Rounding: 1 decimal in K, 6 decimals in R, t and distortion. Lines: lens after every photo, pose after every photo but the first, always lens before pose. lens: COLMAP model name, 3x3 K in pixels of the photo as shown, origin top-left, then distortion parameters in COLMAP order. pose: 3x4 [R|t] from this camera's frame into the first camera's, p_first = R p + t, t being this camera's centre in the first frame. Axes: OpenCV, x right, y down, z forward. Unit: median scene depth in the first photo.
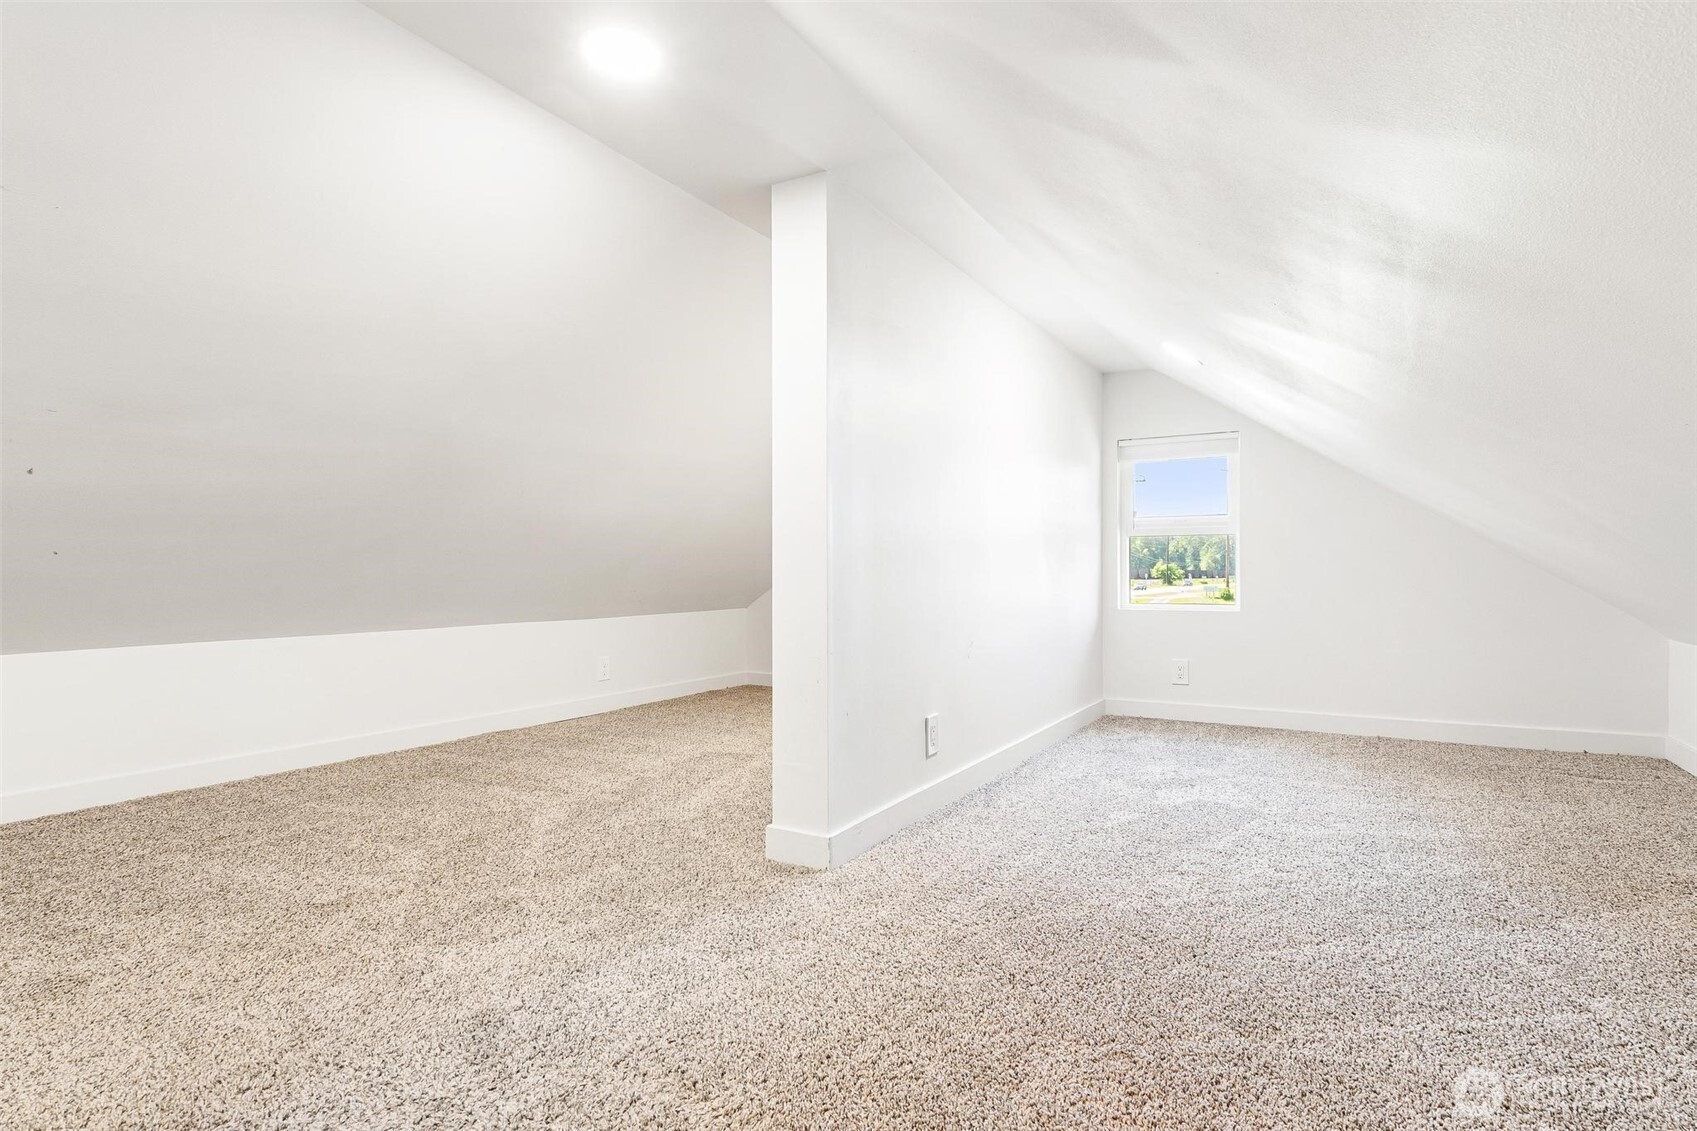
lens RADIAL K [[819.9, 0, 849.5], [0, 819.9, 583.2], [0, 0, 1]] dist [0.006726, -0.003118]
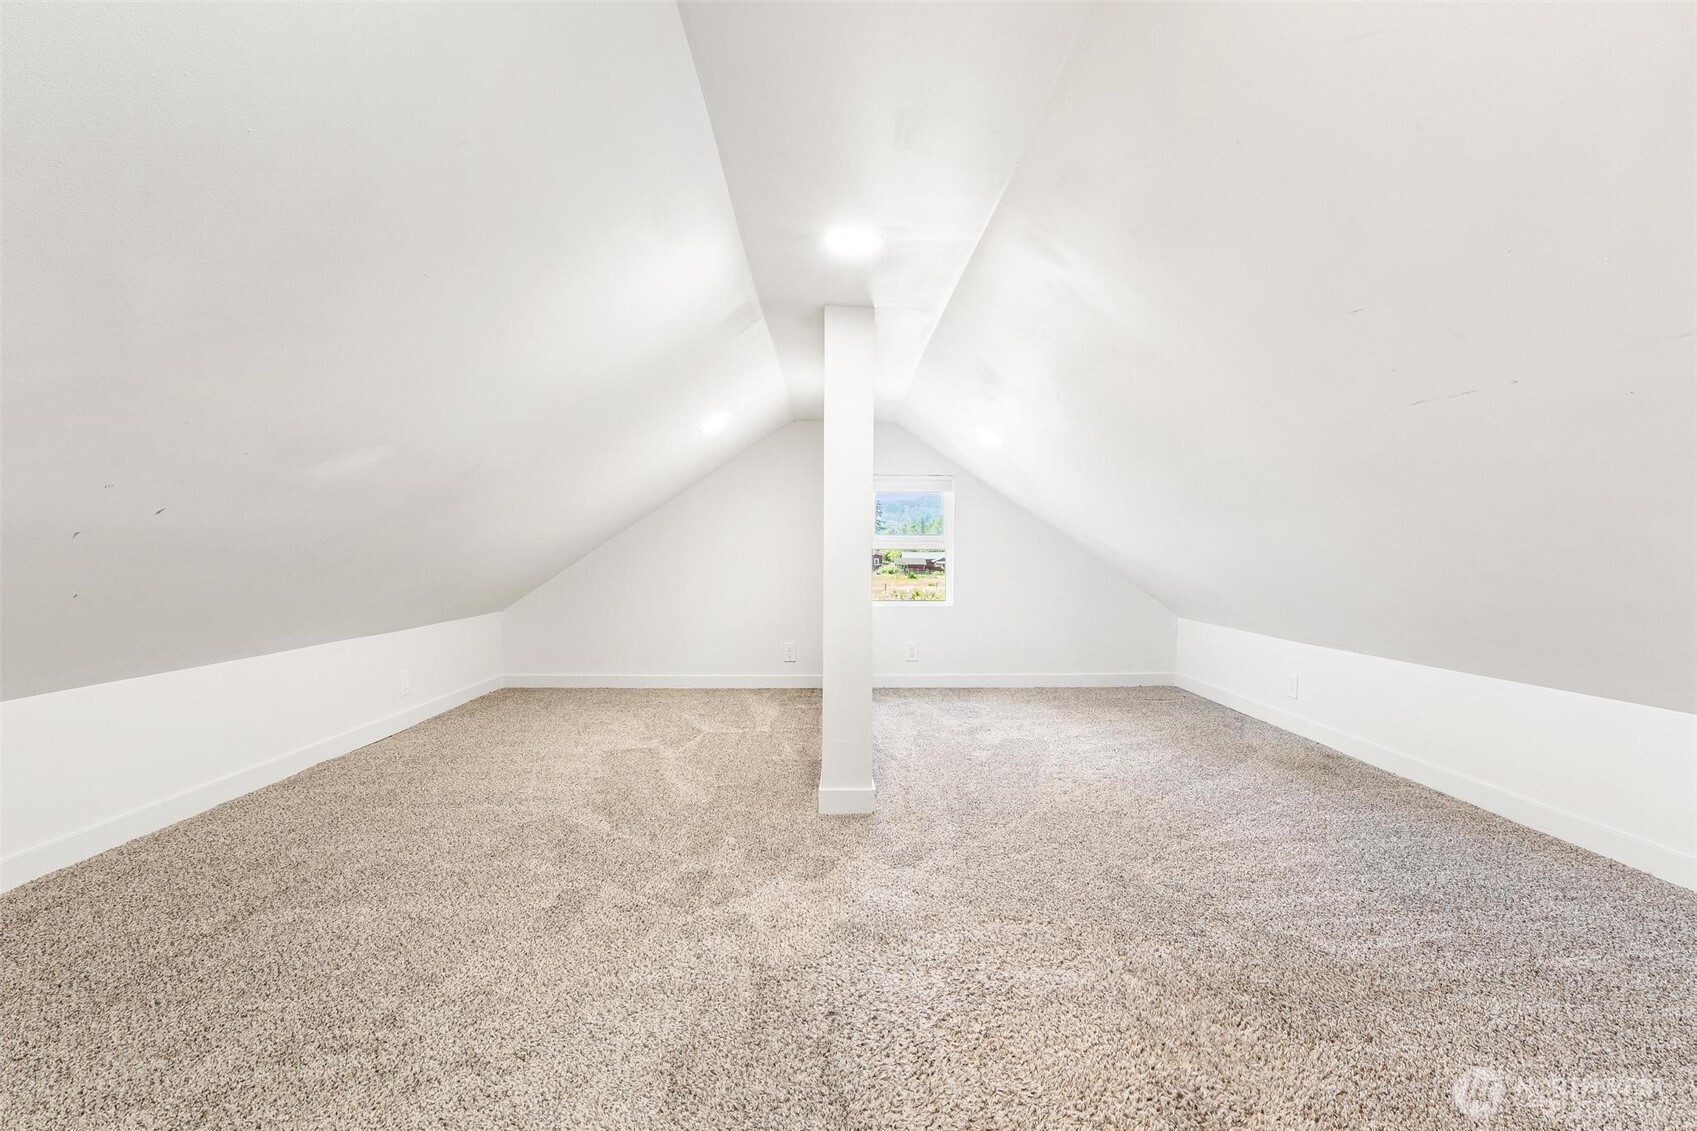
lens RADIAL K [[819.9, 0, 841.7], [0, 819.9, 555.5], [0, 0, 1]] dist [0.006726, -0.003118]
pose [[0.850047, 0.004051, 0.526692, -0.771257], [-0.001117, 0.999982, -0.005888, -0.077009], [-0.526706, 0.004416, 0.850036, -0.153380]]
